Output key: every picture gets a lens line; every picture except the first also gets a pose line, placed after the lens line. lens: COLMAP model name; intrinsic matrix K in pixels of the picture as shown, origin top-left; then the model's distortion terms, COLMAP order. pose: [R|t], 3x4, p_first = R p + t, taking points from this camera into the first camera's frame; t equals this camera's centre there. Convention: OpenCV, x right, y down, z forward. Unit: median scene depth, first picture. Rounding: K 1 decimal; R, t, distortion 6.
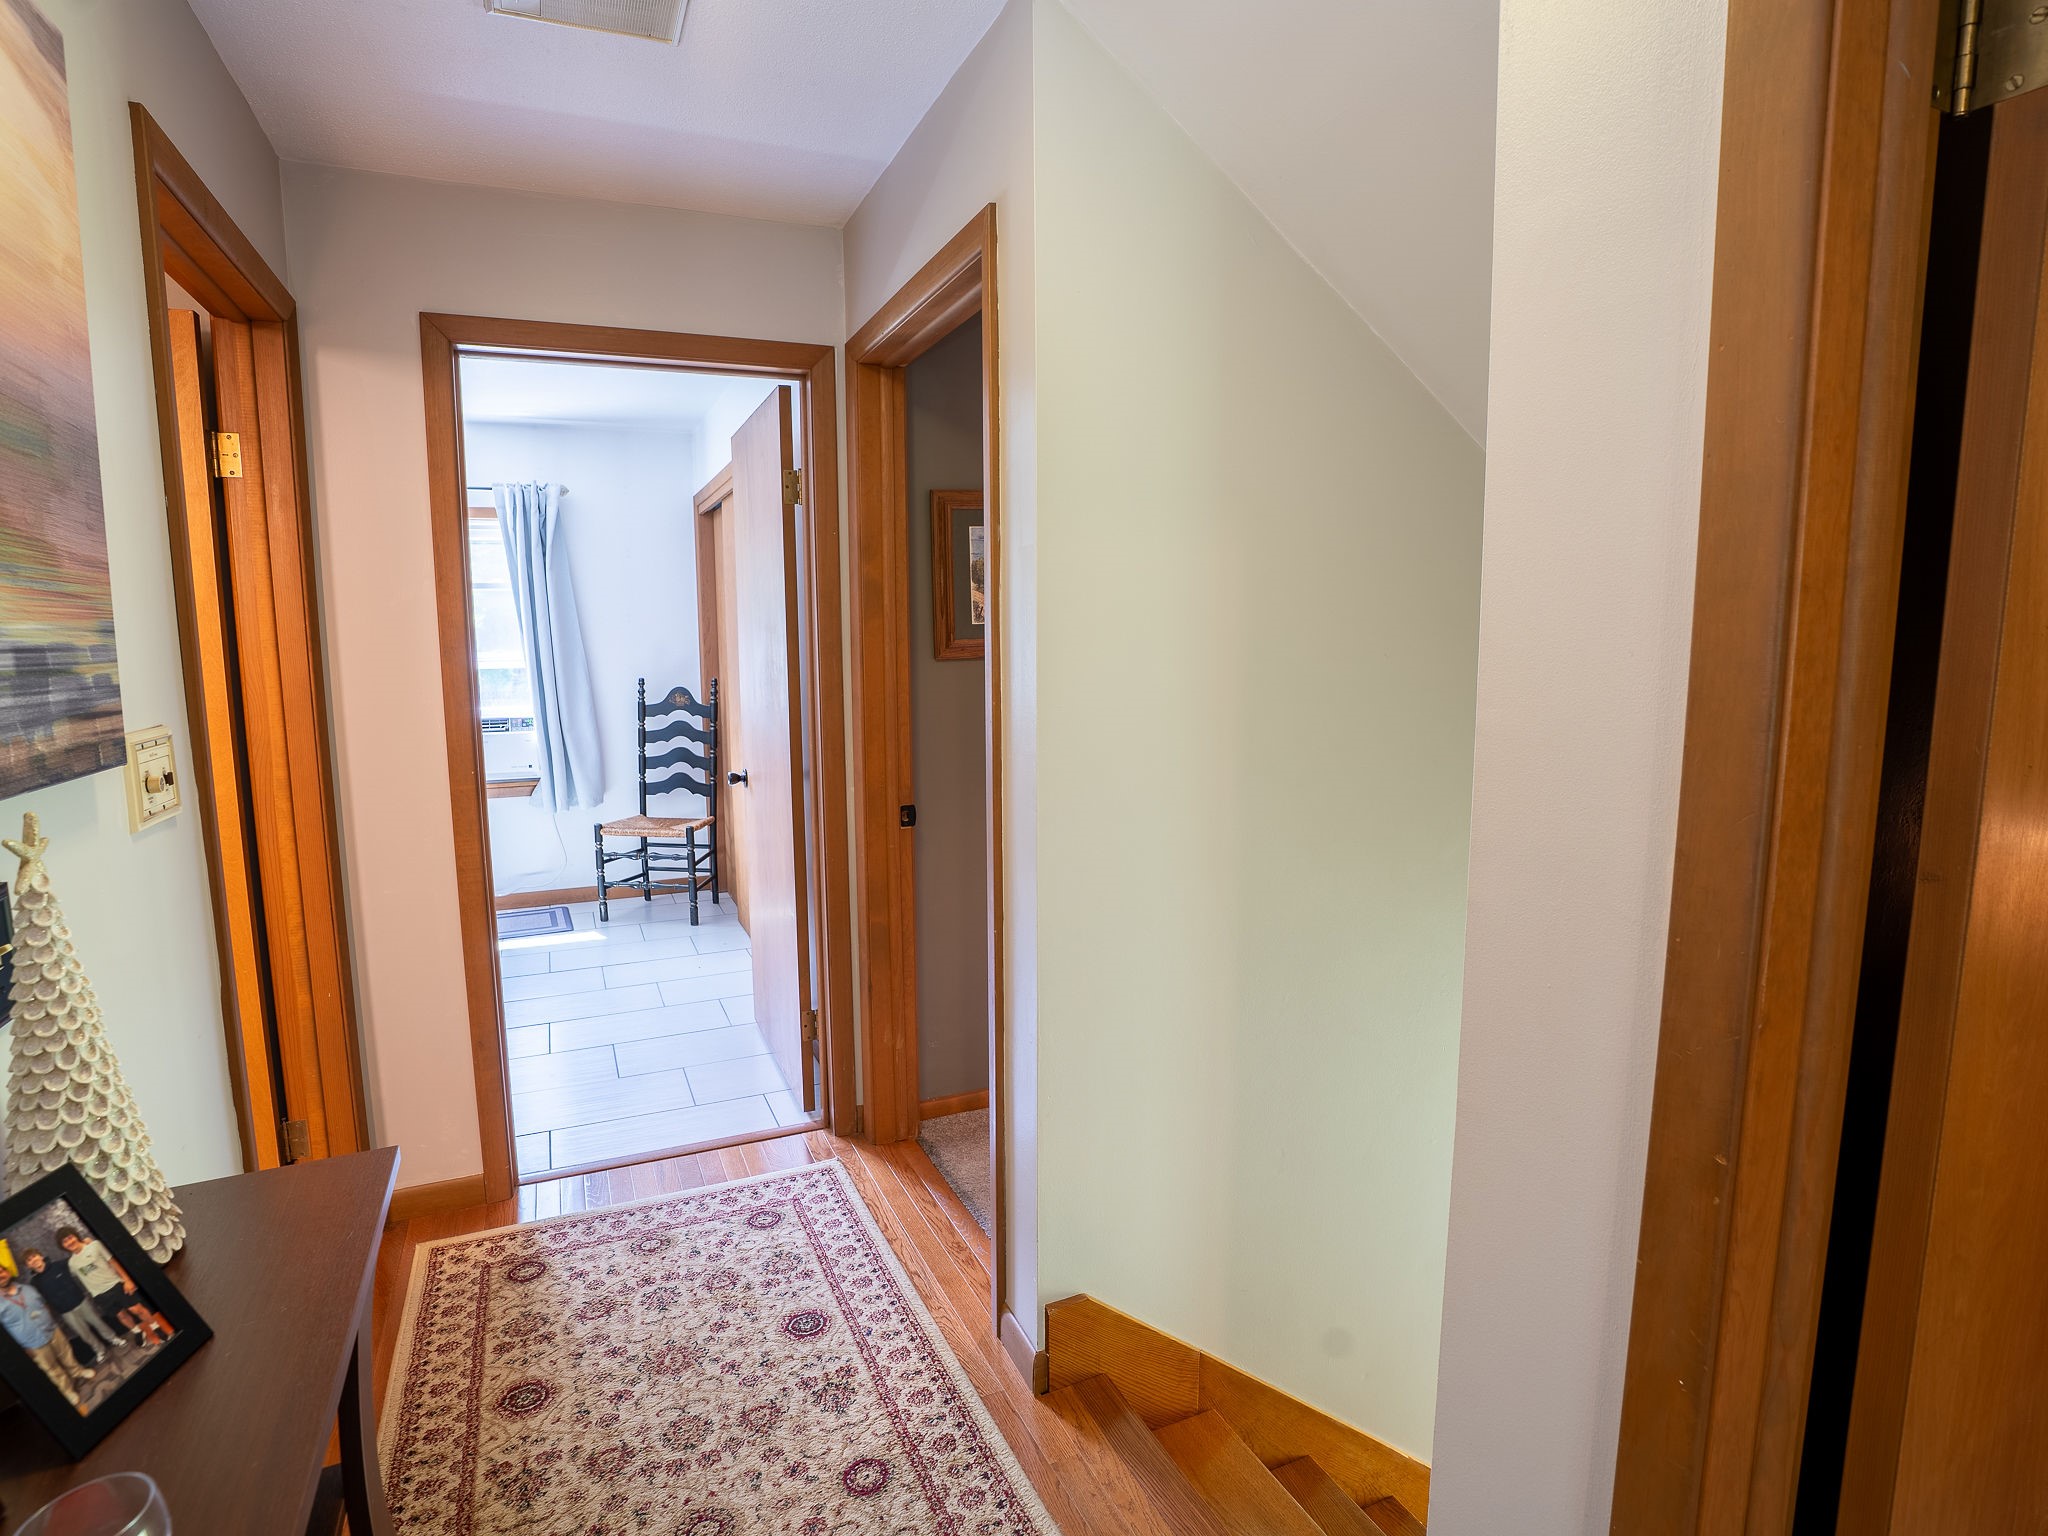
lens RADIAL K [[1050.8, 0, 1010.8], [0, 1050.8, 775.7], [0, 0, 1]] dist [-0.077557, 0.024297]
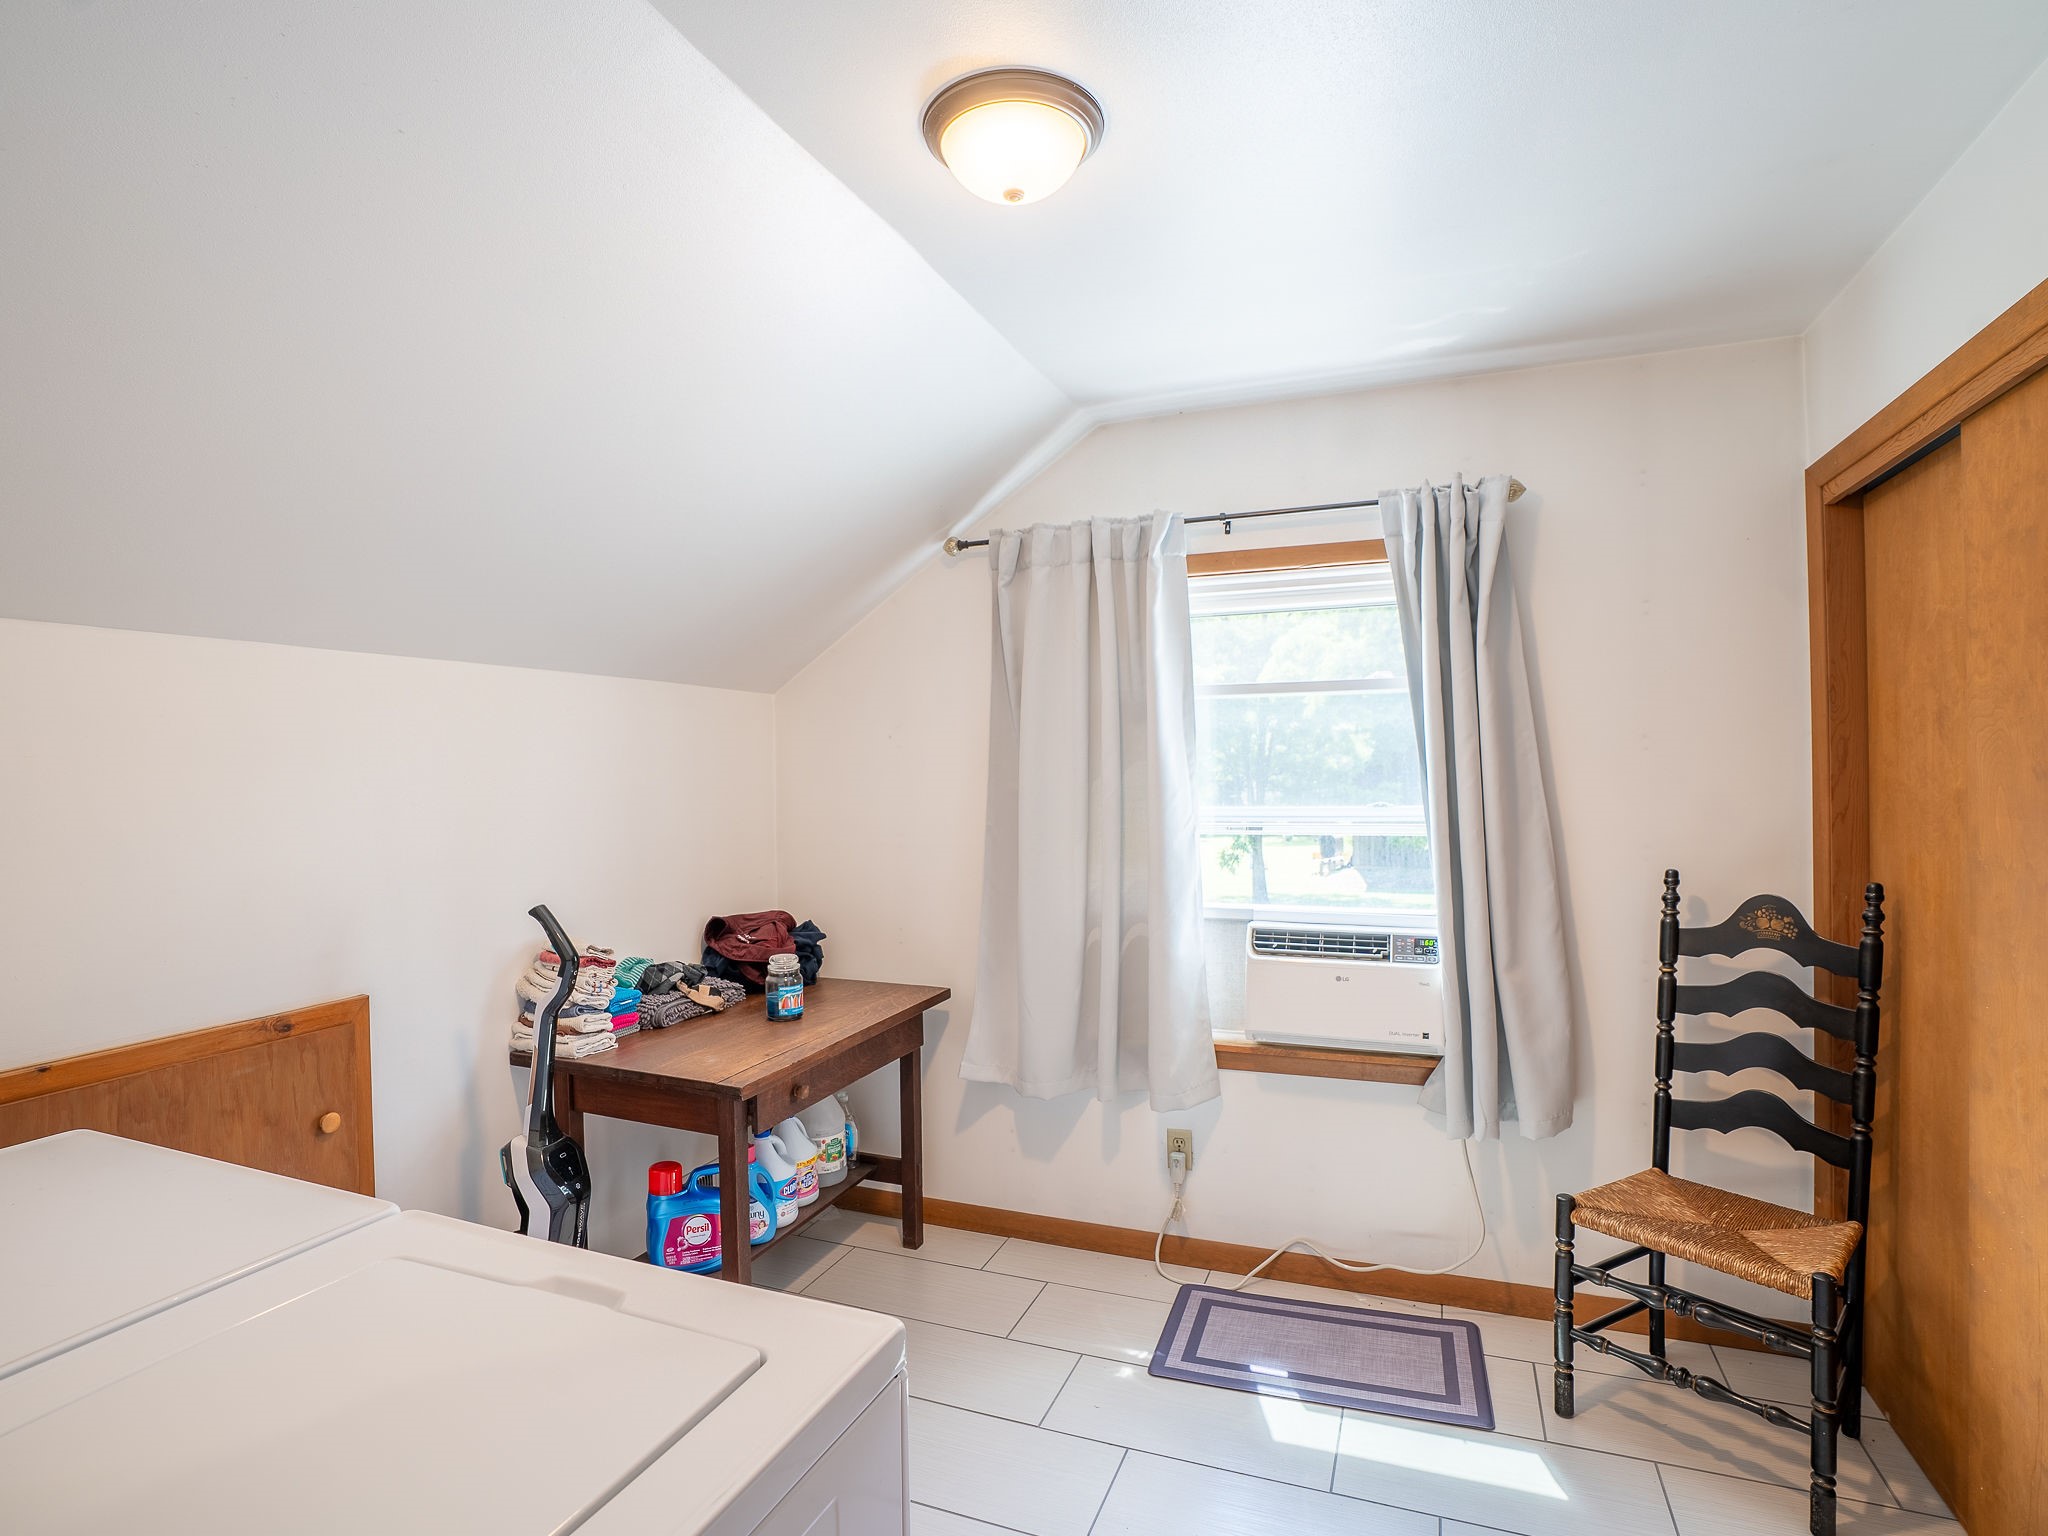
lens RADIAL K [[1050.8, 0, 1010.8], [0, 1050.8, 775.7], [0, 0, 1]] dist [-0.077557, 0.024297]
pose [[0.691883, -0.002800, -0.722005, -0.233328], [-0.090106, 0.991840, -0.090192, -0.068640], [0.716365, 0.127459, 0.685984, 0.479317]]
